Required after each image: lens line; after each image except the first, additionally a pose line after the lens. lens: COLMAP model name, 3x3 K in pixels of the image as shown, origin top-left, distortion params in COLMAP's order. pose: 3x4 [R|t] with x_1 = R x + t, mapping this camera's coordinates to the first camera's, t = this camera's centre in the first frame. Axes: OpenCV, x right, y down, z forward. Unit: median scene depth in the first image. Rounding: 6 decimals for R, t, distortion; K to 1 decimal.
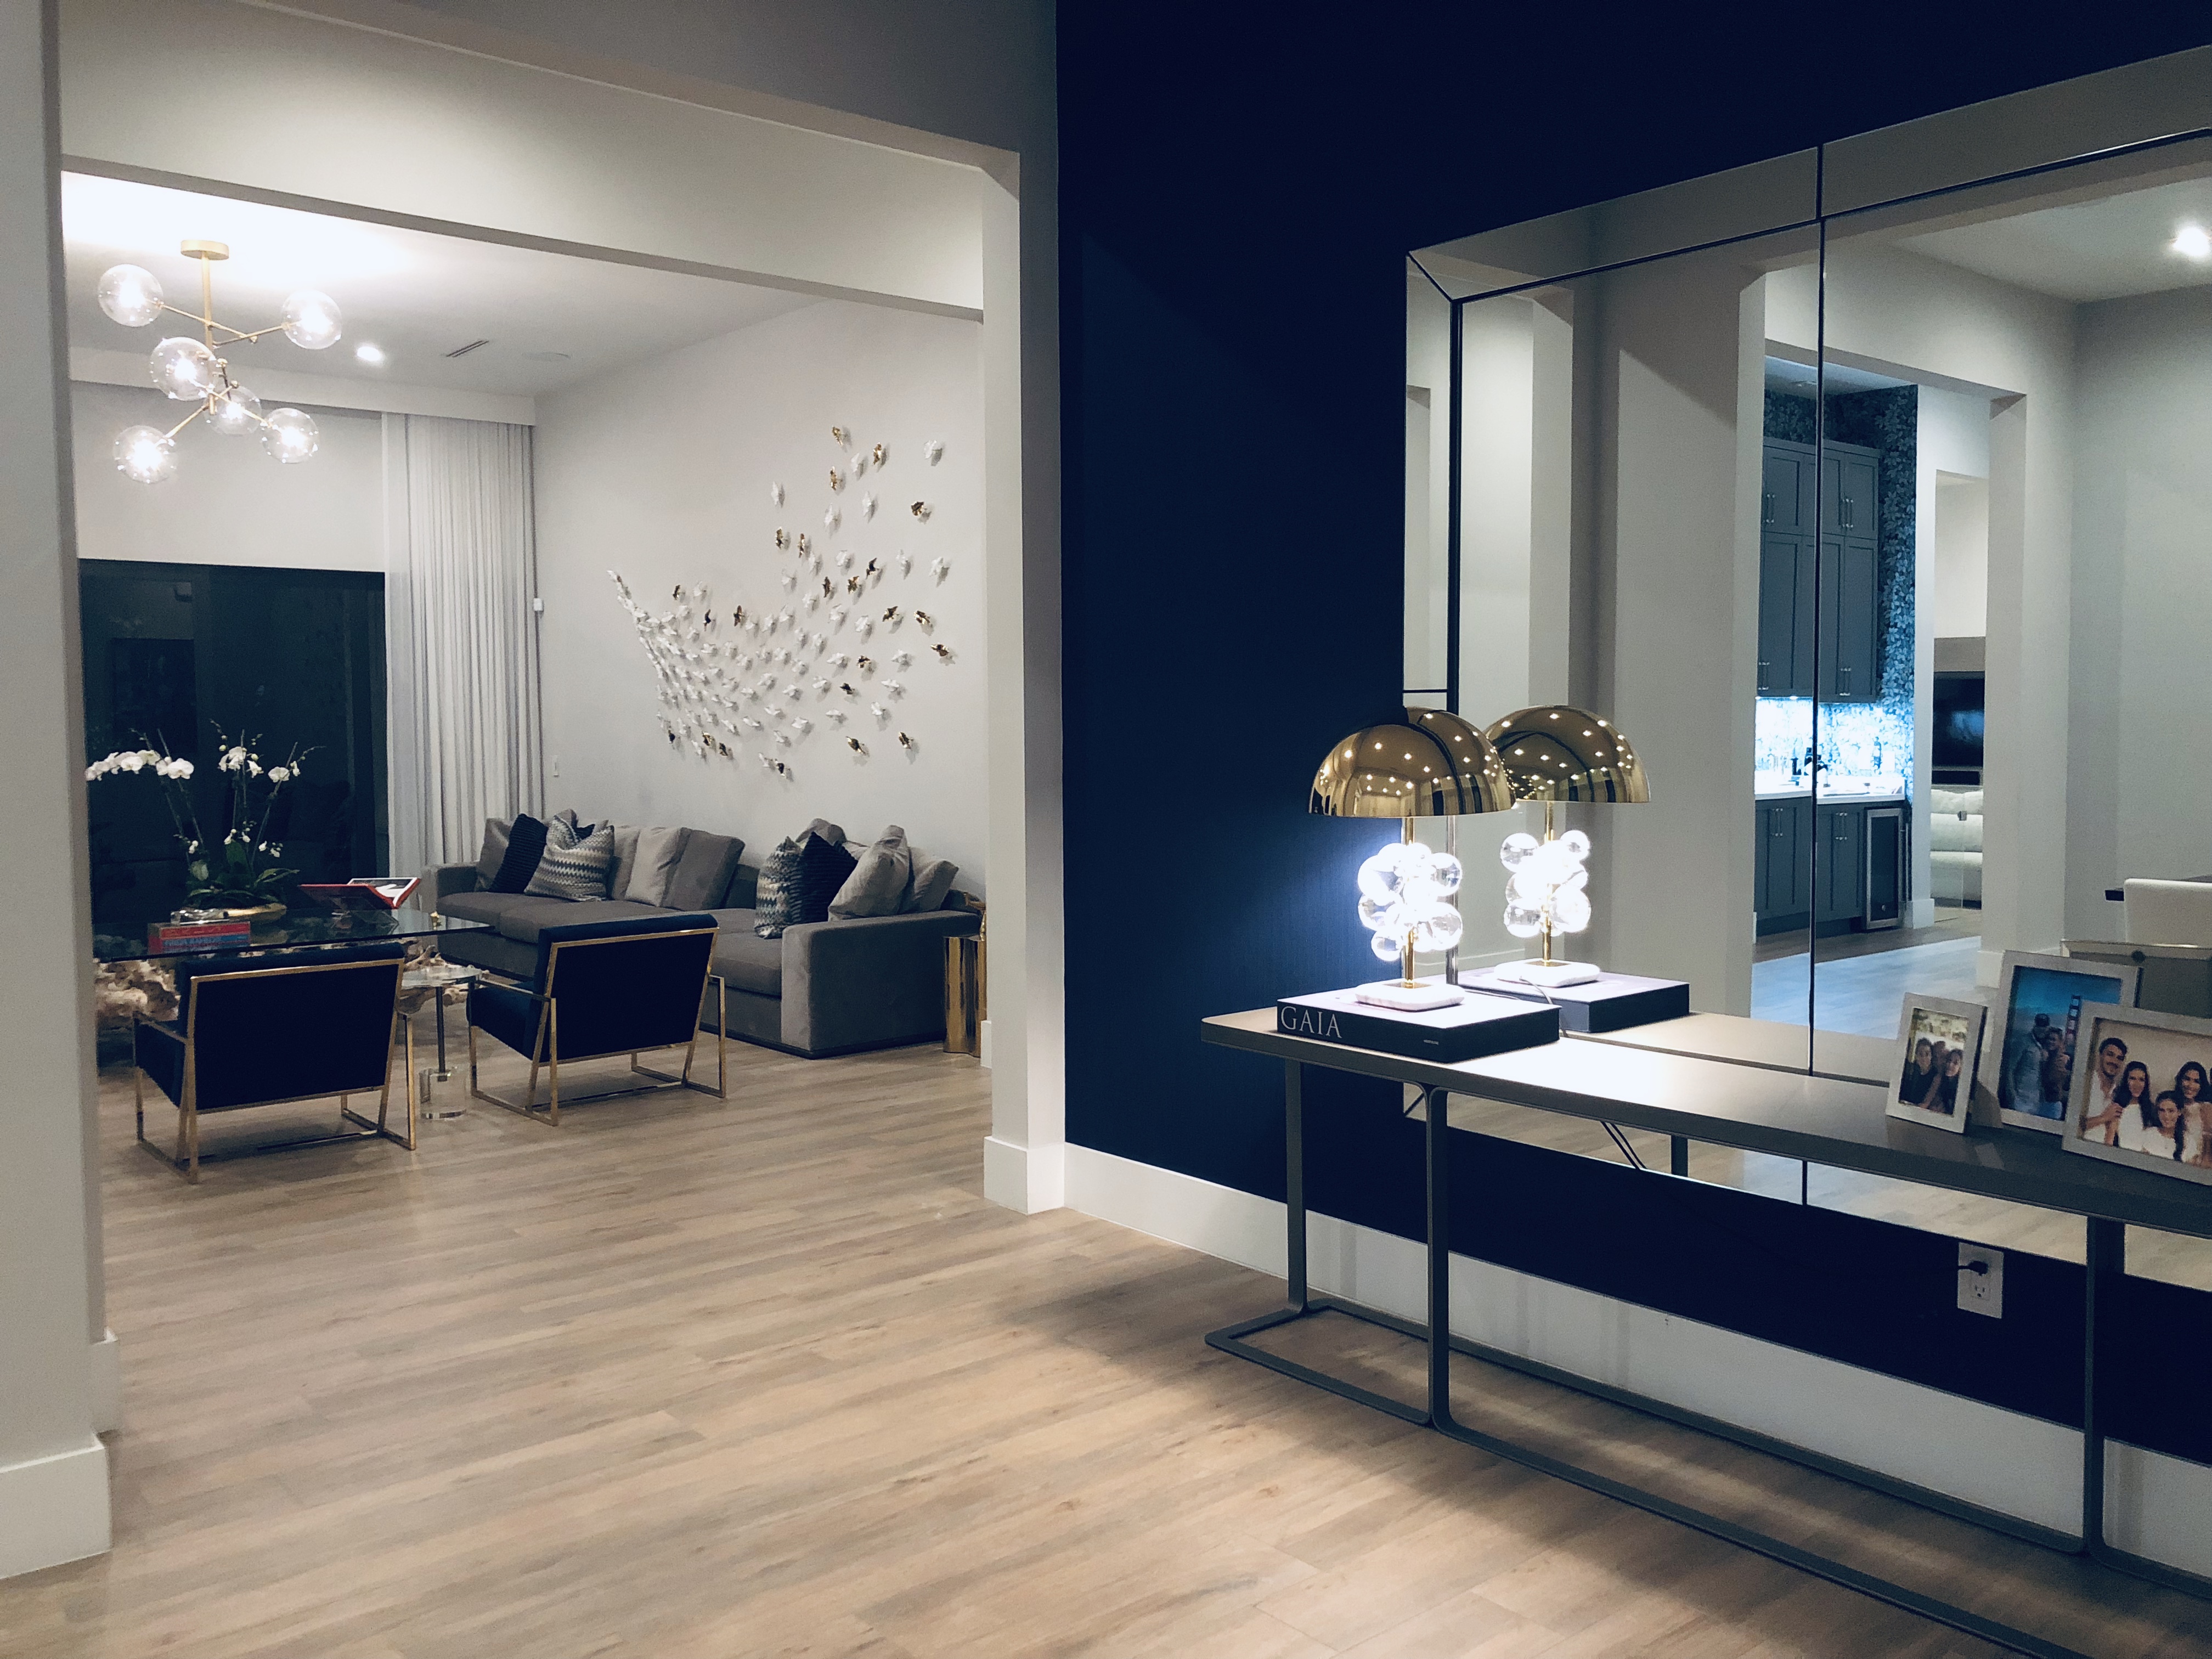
lens RADIAL K [[1808.1, 0, 1104.0], [0, 1808.1, 804.8], [0, 0, 1]] dist [0.033394, -0.003097]
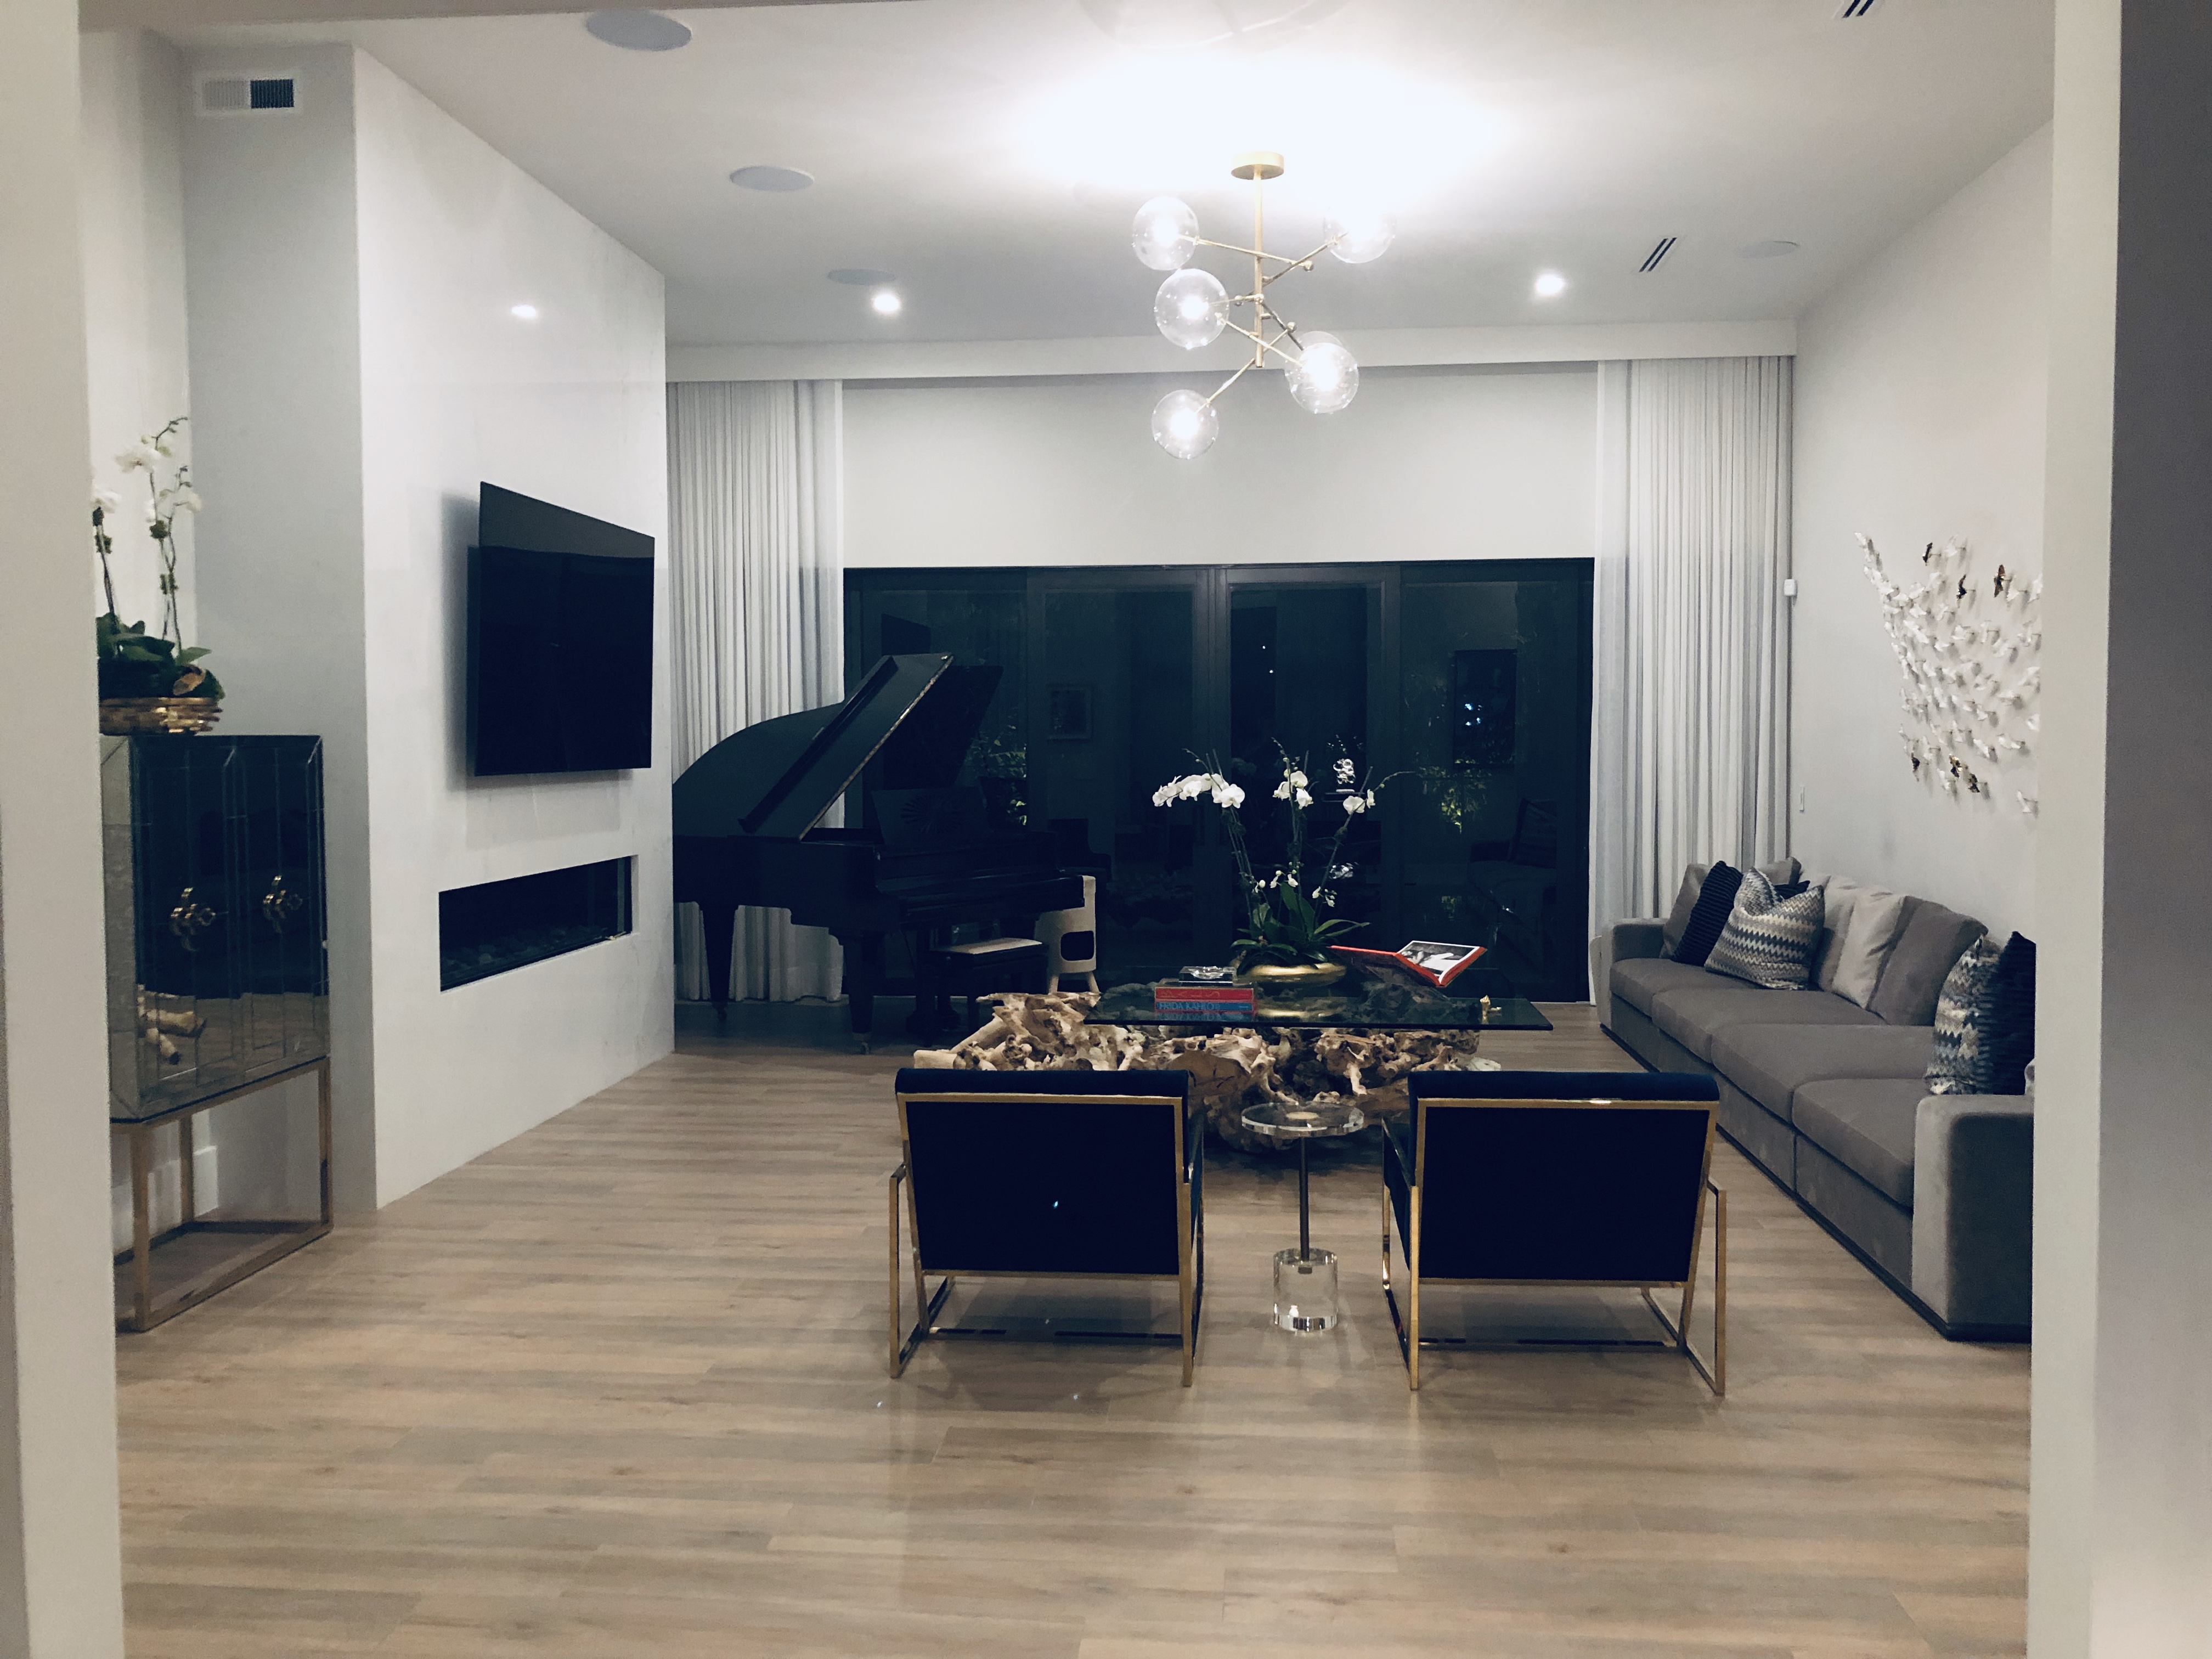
lens RADIAL K [[1811.7, 0, 1108.8], [0, 1811.7, 794.5], [0, 0, 1]] dist [0.033488, 0.003470]
pose [[0.704146, 0.025448, -0.709599, 0.041853], [-0.035105, 0.999383, 0.001005, -0.016202], [0.709187, 0.024203, 0.704605, 0.308310]]
